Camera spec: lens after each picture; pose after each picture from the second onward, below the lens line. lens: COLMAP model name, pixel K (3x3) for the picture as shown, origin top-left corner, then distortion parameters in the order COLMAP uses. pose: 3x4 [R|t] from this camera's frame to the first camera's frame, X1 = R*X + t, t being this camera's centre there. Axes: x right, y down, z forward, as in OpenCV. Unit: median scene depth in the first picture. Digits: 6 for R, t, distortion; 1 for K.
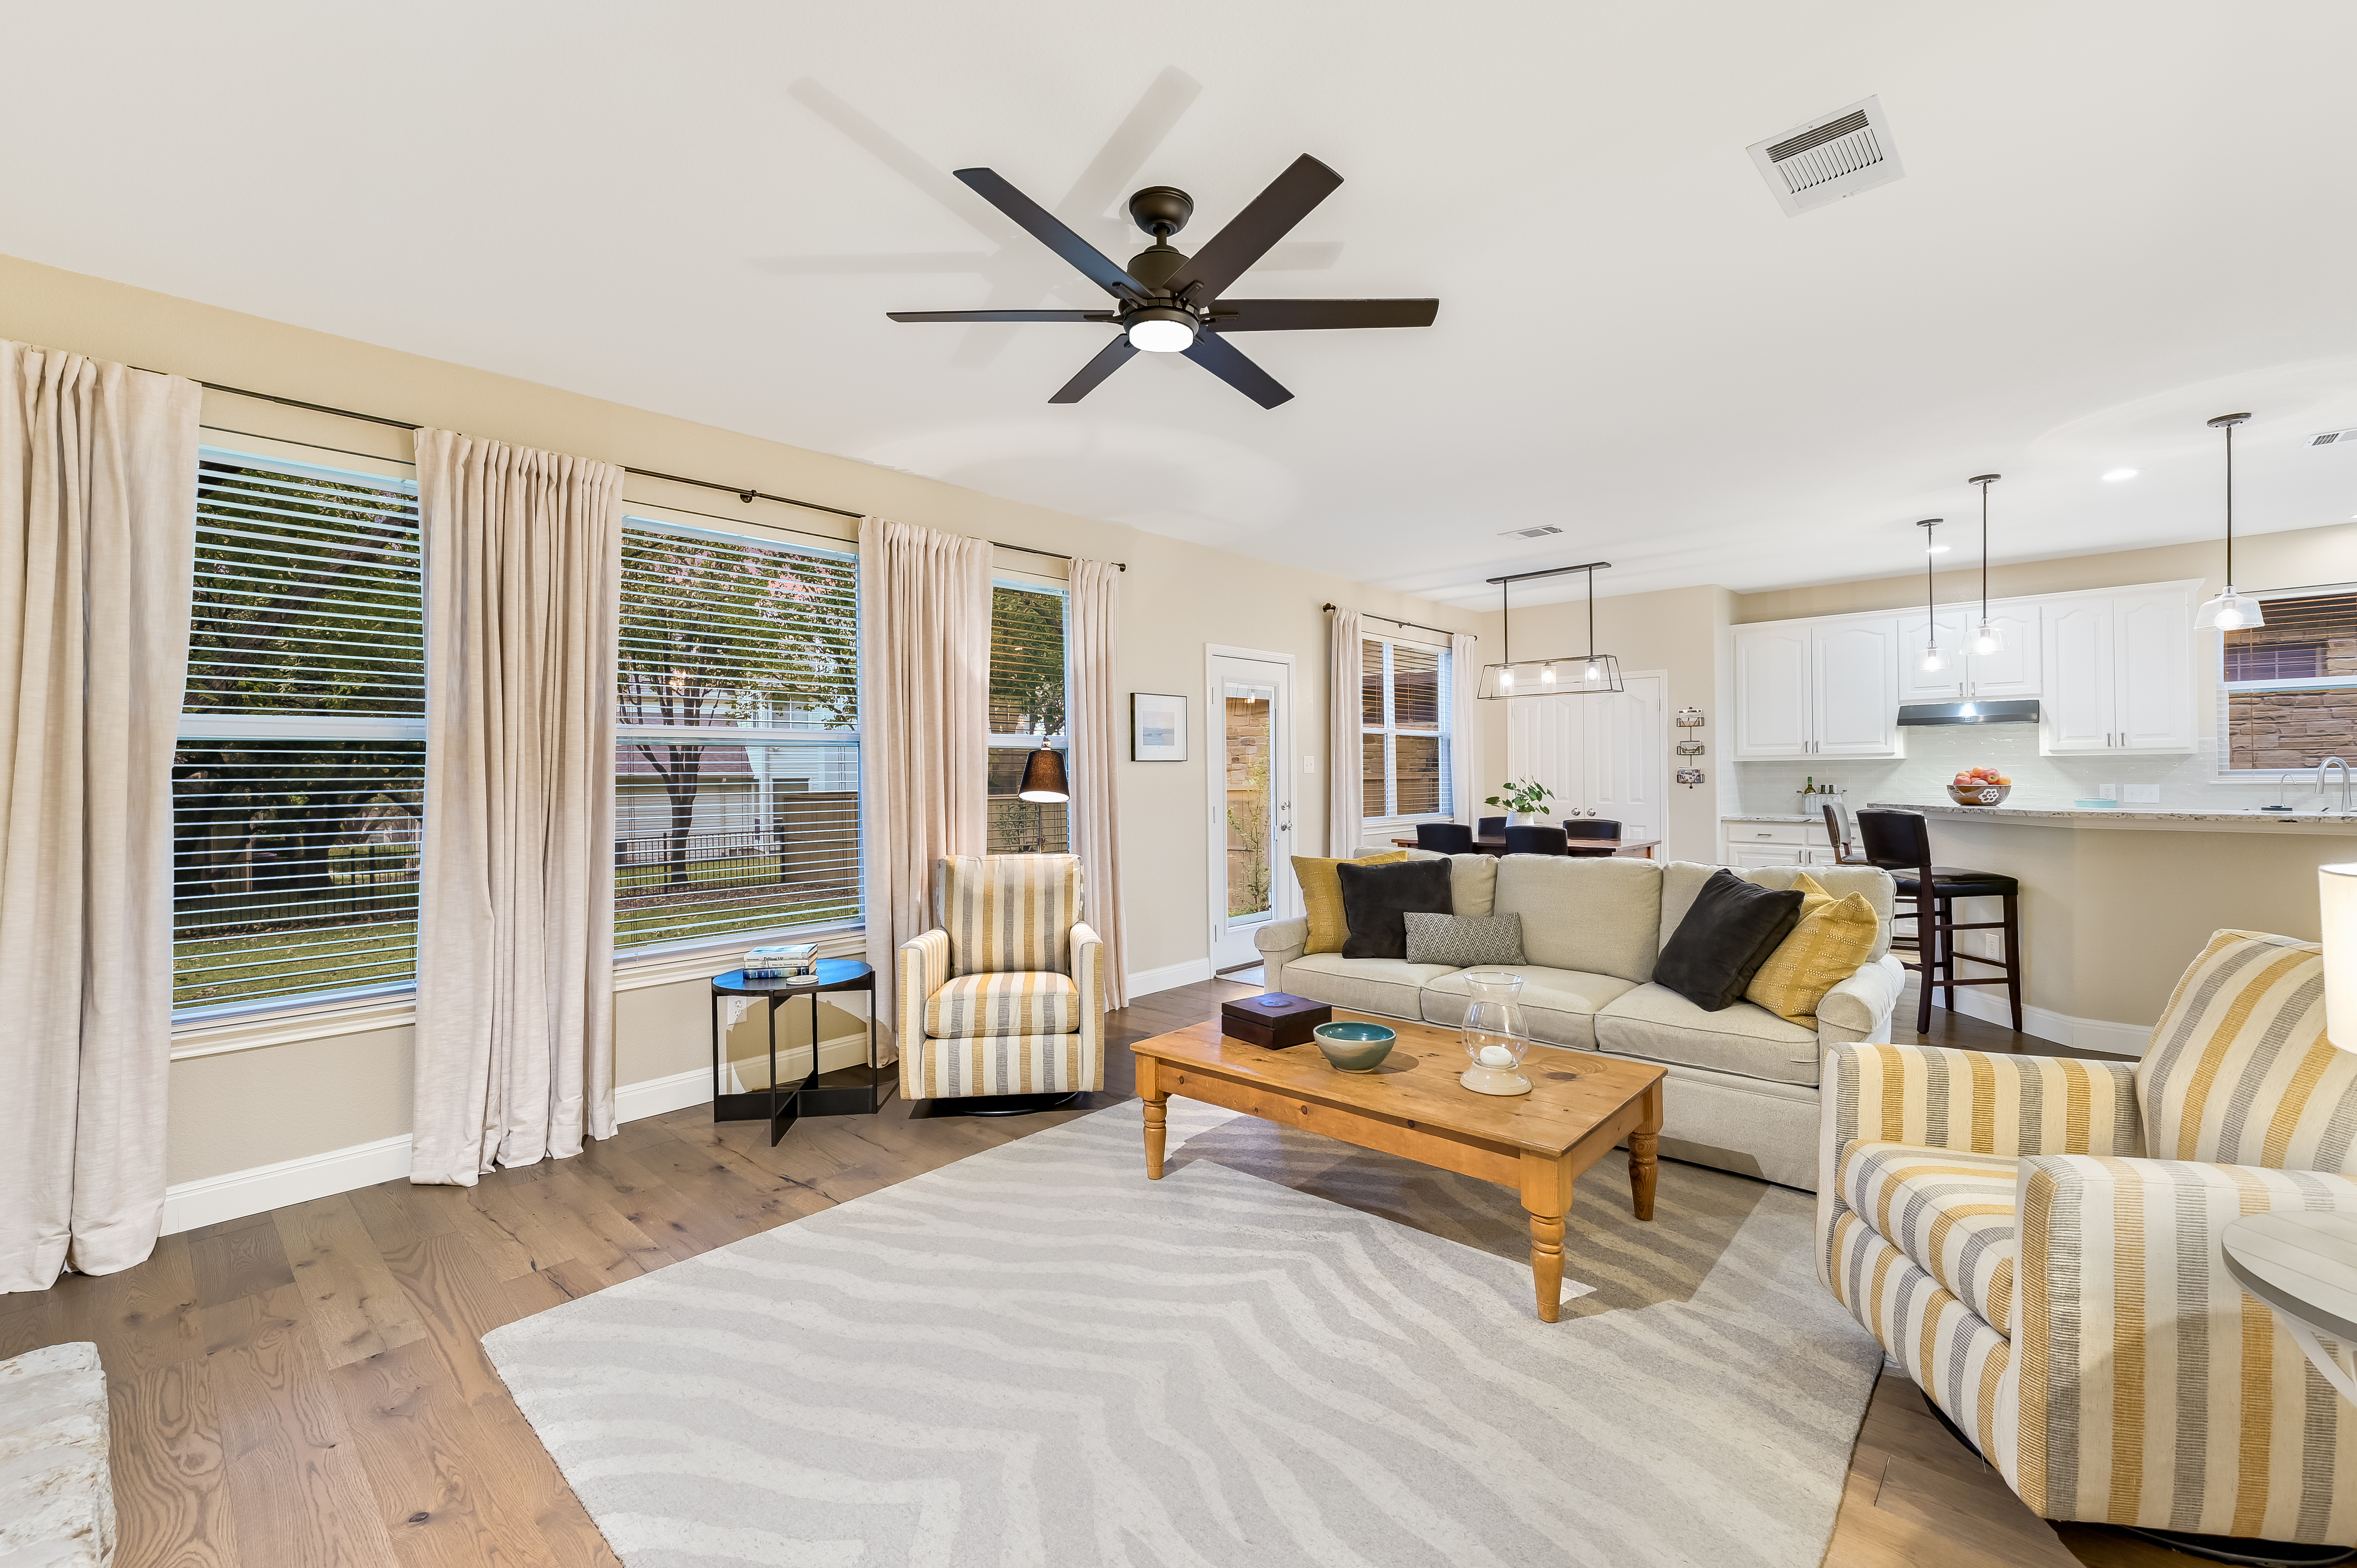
lens RADIAL K [[1001.9, 0, 1178.5], [0, 1001.9, 784.0], [0, 0, 1]] dist [-0.000599, -0.000140]
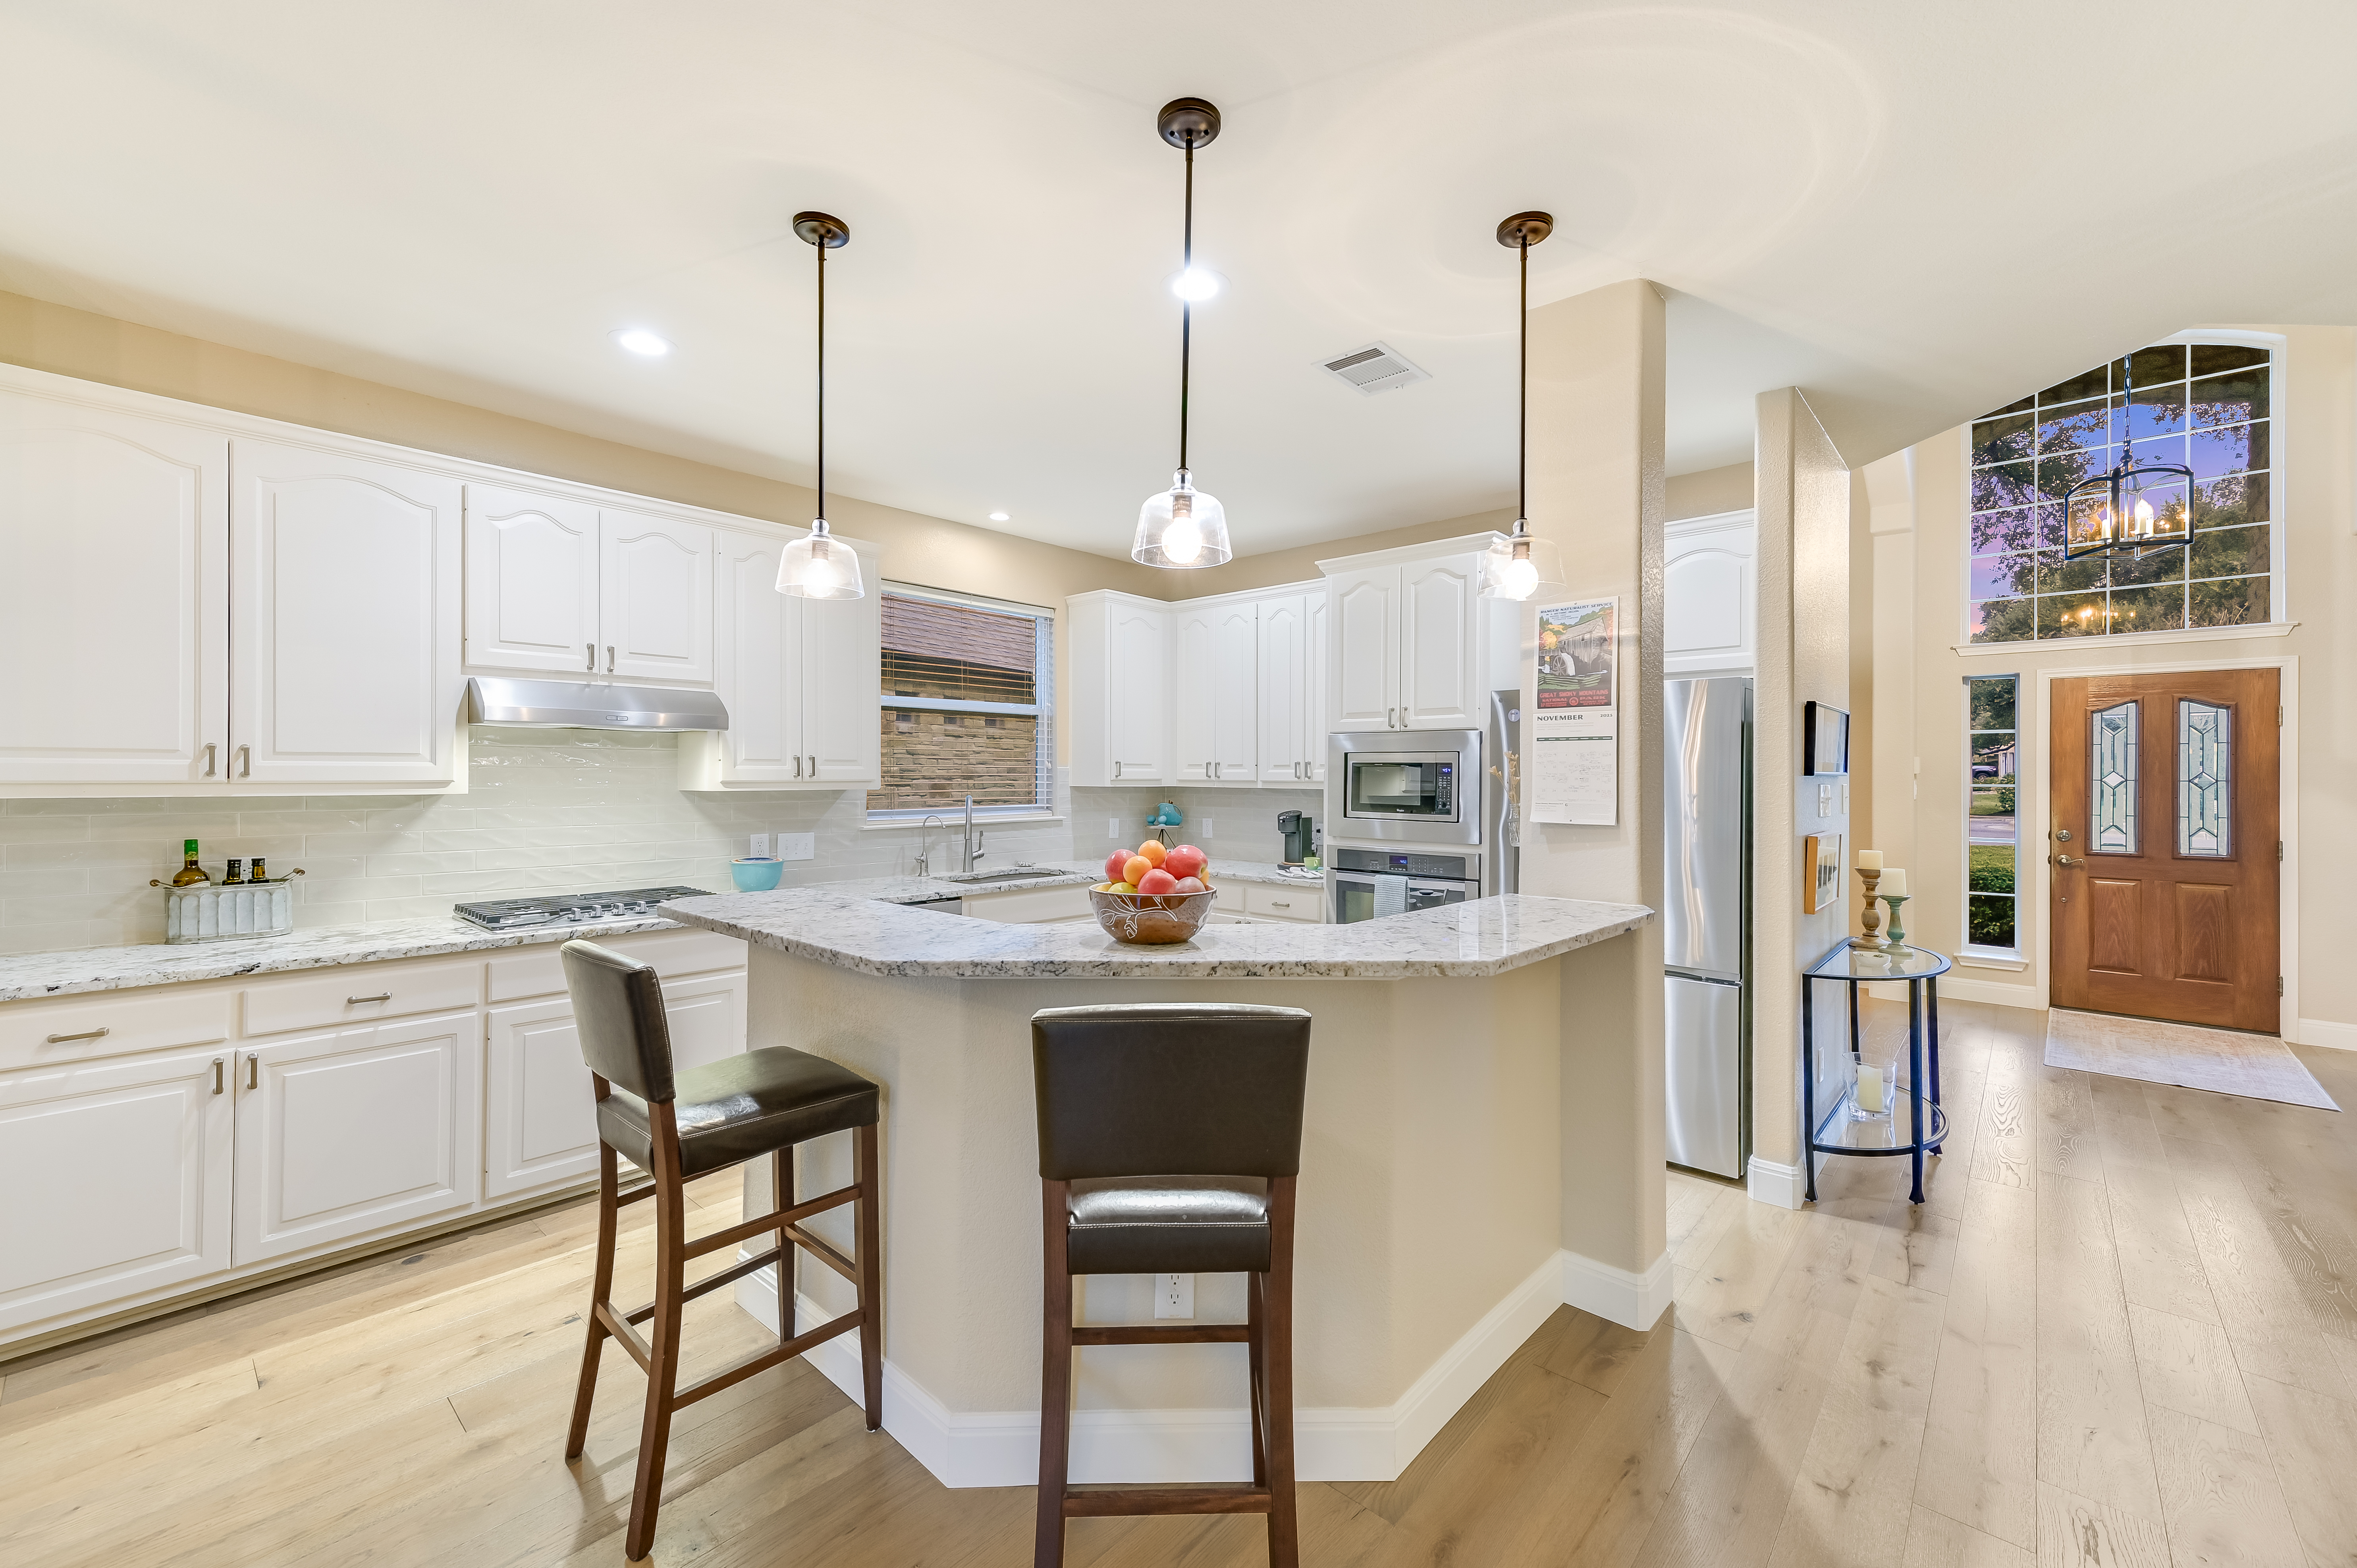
lens RADIAL K [[933.3, 0, 1180.5], [0, 933.3, 774.9], [0, 0, 1]] dist [0.001119, 0.000059]
pose [[-0.026810, 0.013781, 0.999546, 0.279238], [0.007614, 0.999879, -0.013581, -0.024326], [-0.999612, 0.007246, -0.026912, 0.655296]]
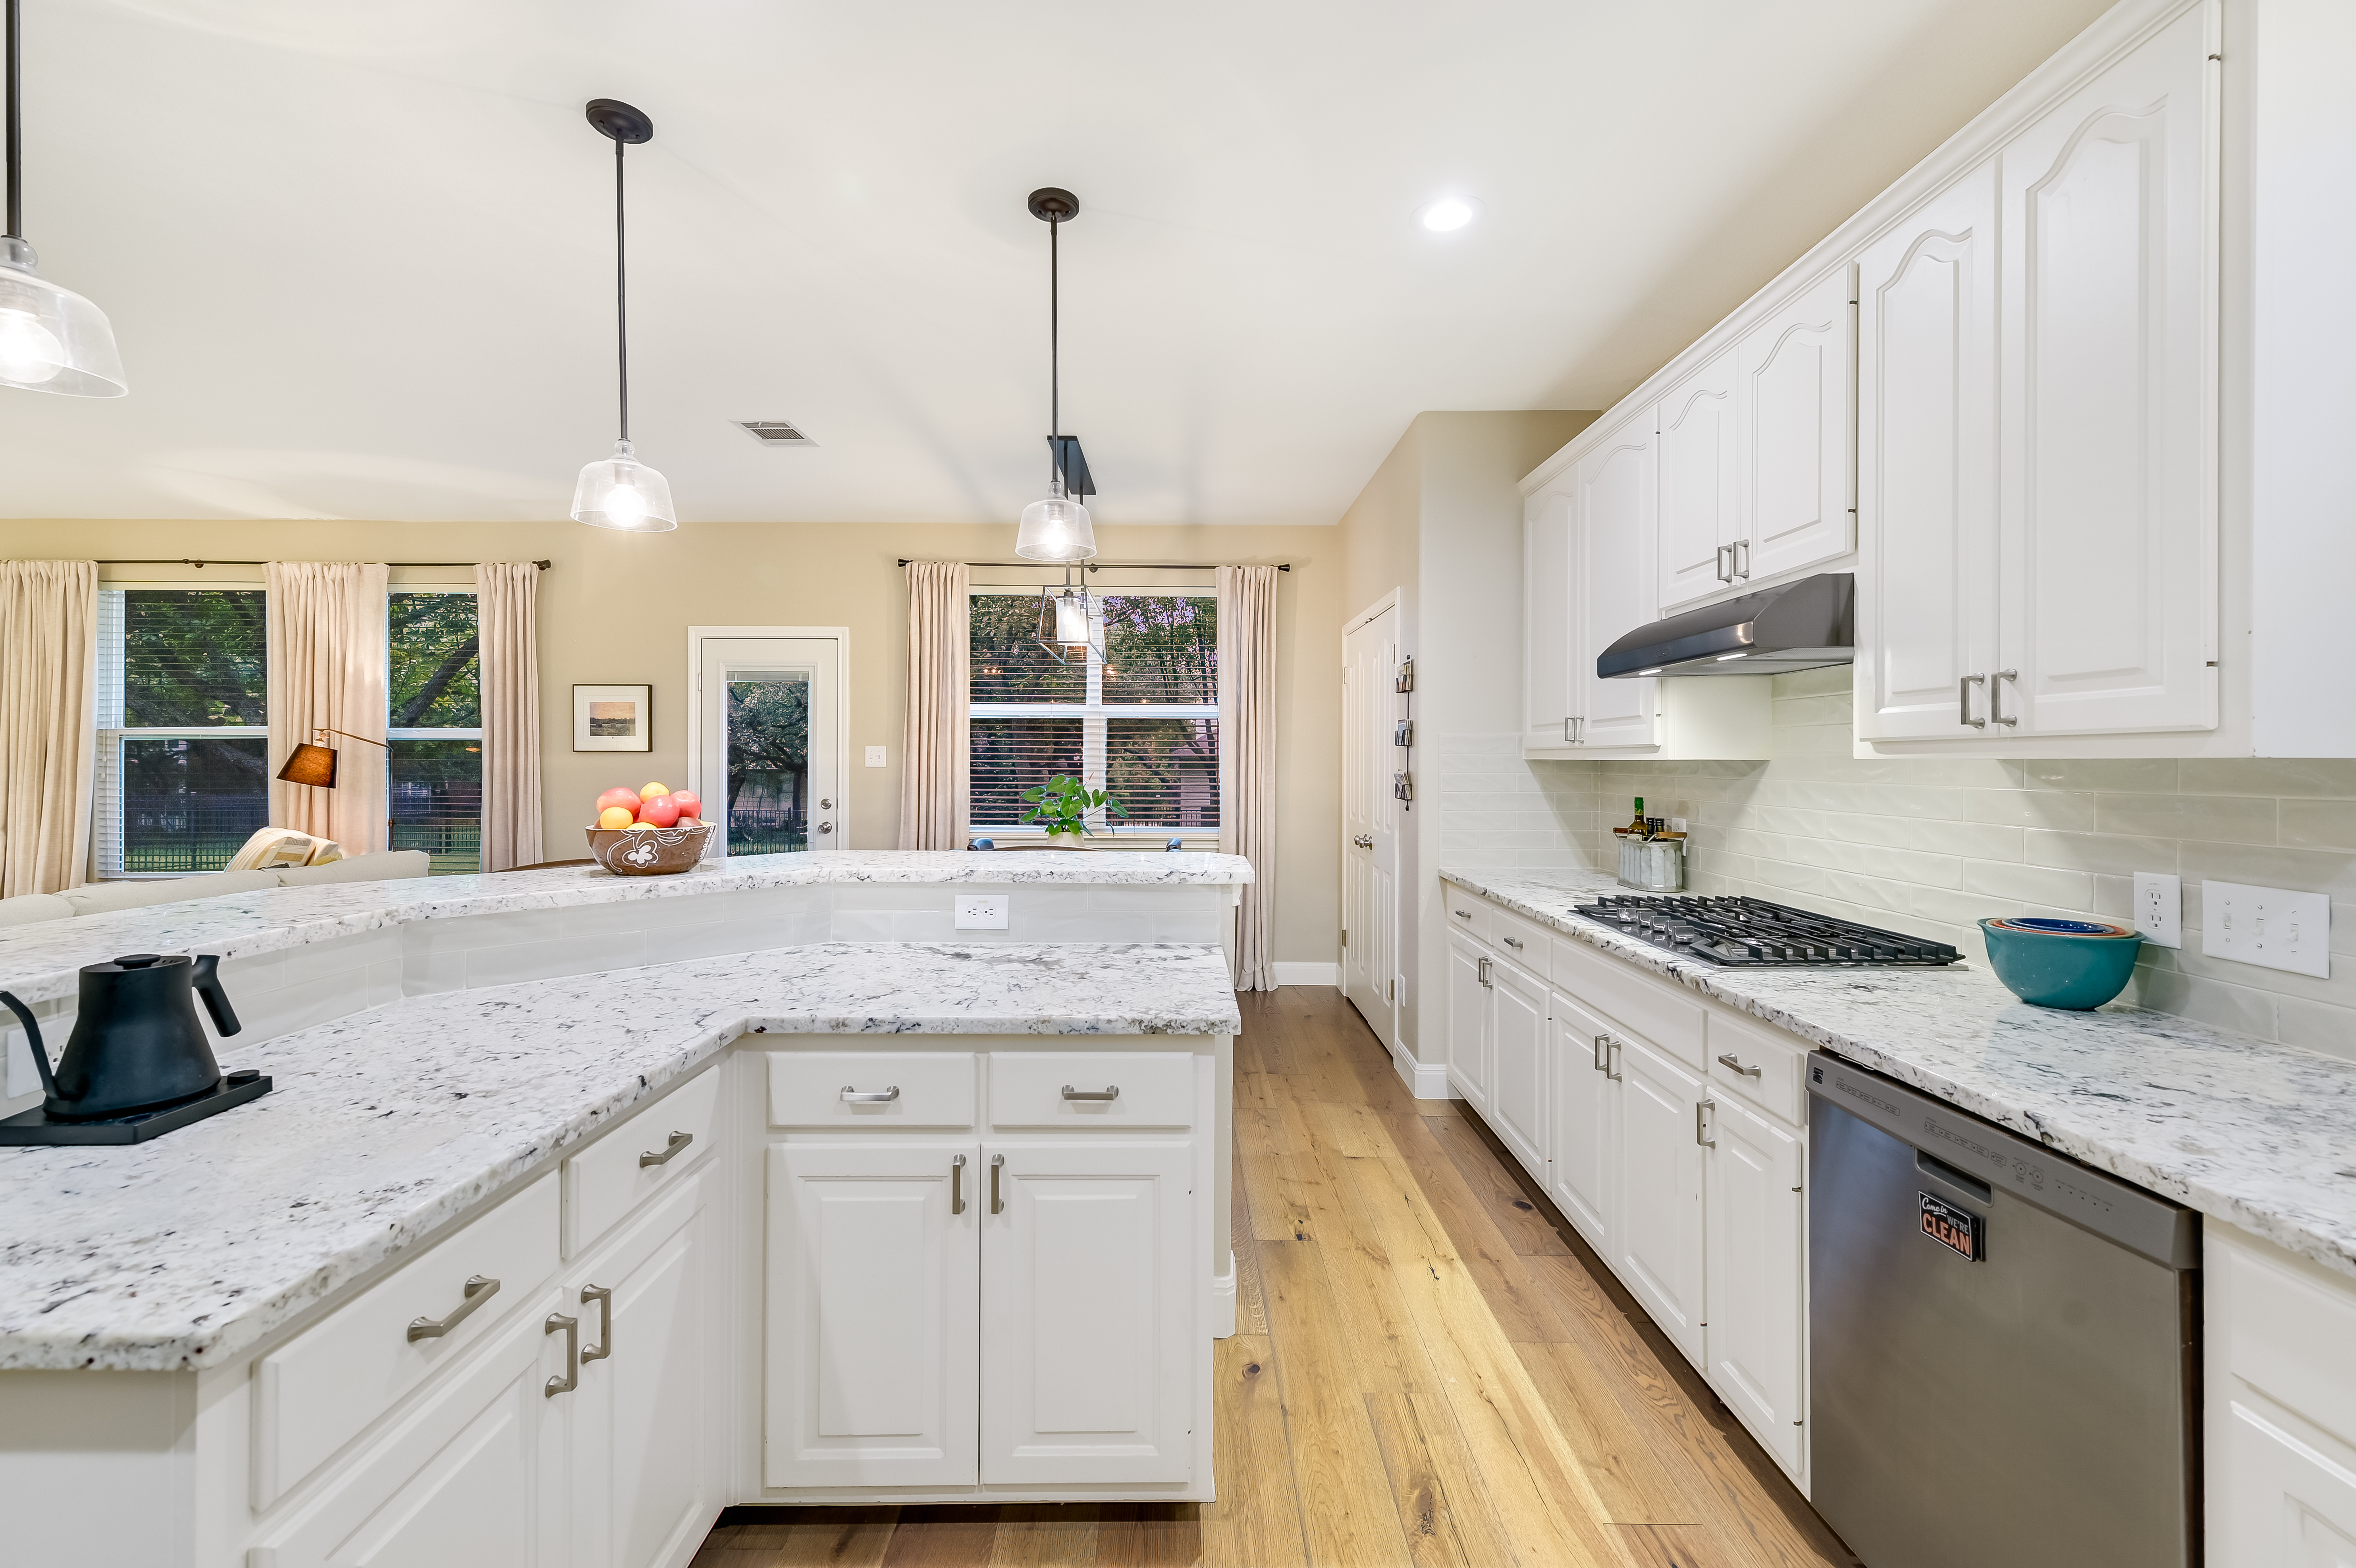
lens RADIAL K [[1014.9, 0, 1178.0], [0, 1014.9, 784.0], [0, 0, 1]] dist [0.001932, 0.000153]
pose [[0.685691, 0.030936, -0.727235, 0.829869], [-0.015929, 0.999495, 0.027499, -0.022075], [0.727719, -0.007271, 0.685837, 0.564036]]
